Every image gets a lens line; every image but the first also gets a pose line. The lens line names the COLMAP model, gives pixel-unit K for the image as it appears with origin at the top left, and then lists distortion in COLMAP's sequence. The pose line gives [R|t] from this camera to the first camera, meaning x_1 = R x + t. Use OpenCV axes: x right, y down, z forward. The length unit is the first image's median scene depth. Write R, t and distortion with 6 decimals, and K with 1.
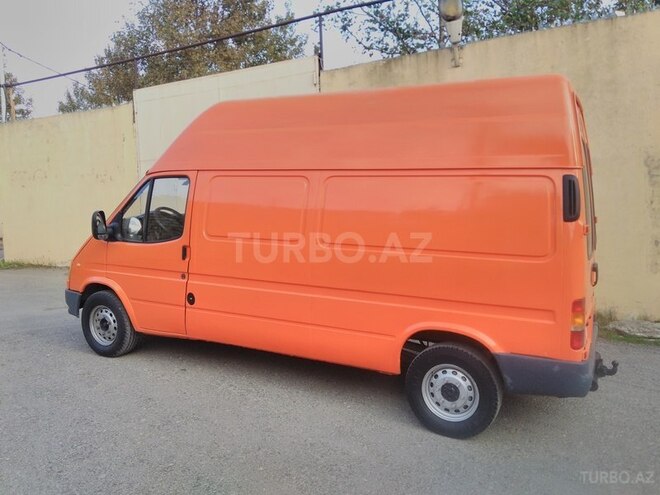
lens RADIAL K [[540.5, 0, 330.0], [0, 540.5, 247.5], [0, 0, 1]] dist [0.116863, -0.169170]
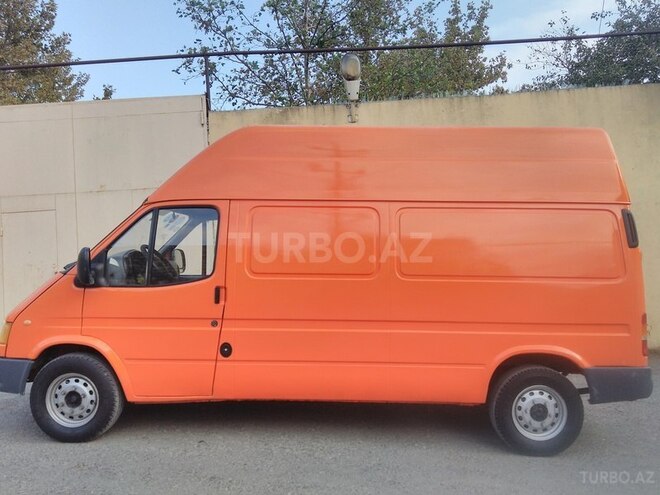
lens RADIAL K [[540.5, 0, 330.0], [0, 540.5, 247.5], [0, 0, 1]] dist [0.116863, -0.169170]
pose [[0.893551, 0.000099, 0.448961, -0.490078], [0.047736, 0.994310, -0.095226, 0.024890], [-0.446416, 0.106521, 0.888463, 0.164506]]
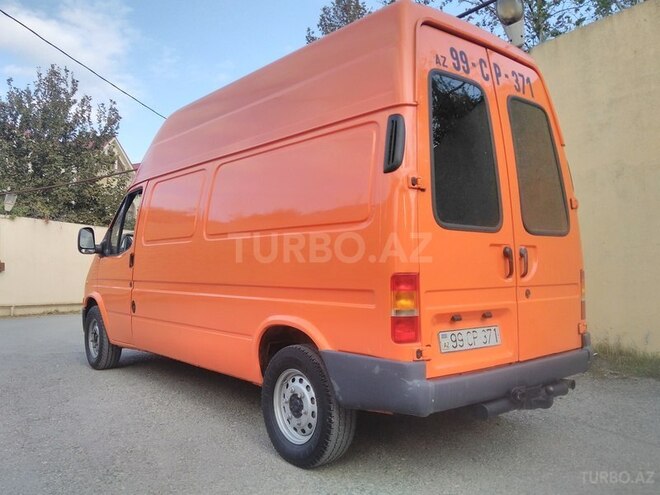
lens RADIAL K [[540.5, 0, 330.0], [0, 540.5, 247.5], [0, 0, 1]] dist [0.116863, -0.169170]
pose [[0.923619, -0.031669, -0.382002, 0.459567], [-0.021756, 0.990644, -0.134729, 0.114104], [0.382695, 0.132749, 0.914288, 0.211076]]
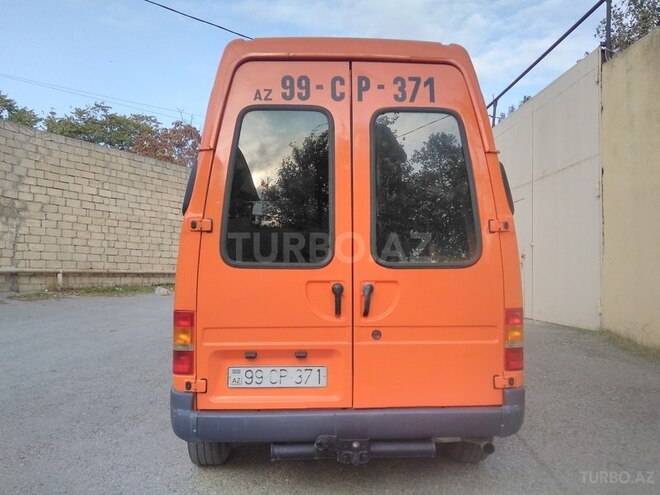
lens RADIAL K [[540.5, 0, 330.0], [0, 540.5, 247.5], [0, 0, 1]] dist [0.116863, -0.169170]
pose [[0.508767, 0.004286, -0.860893, 0.894856], [-0.083665, 0.995500, -0.044488, 0.013810], [0.856829, 0.094661, 0.506837, 0.555133]]
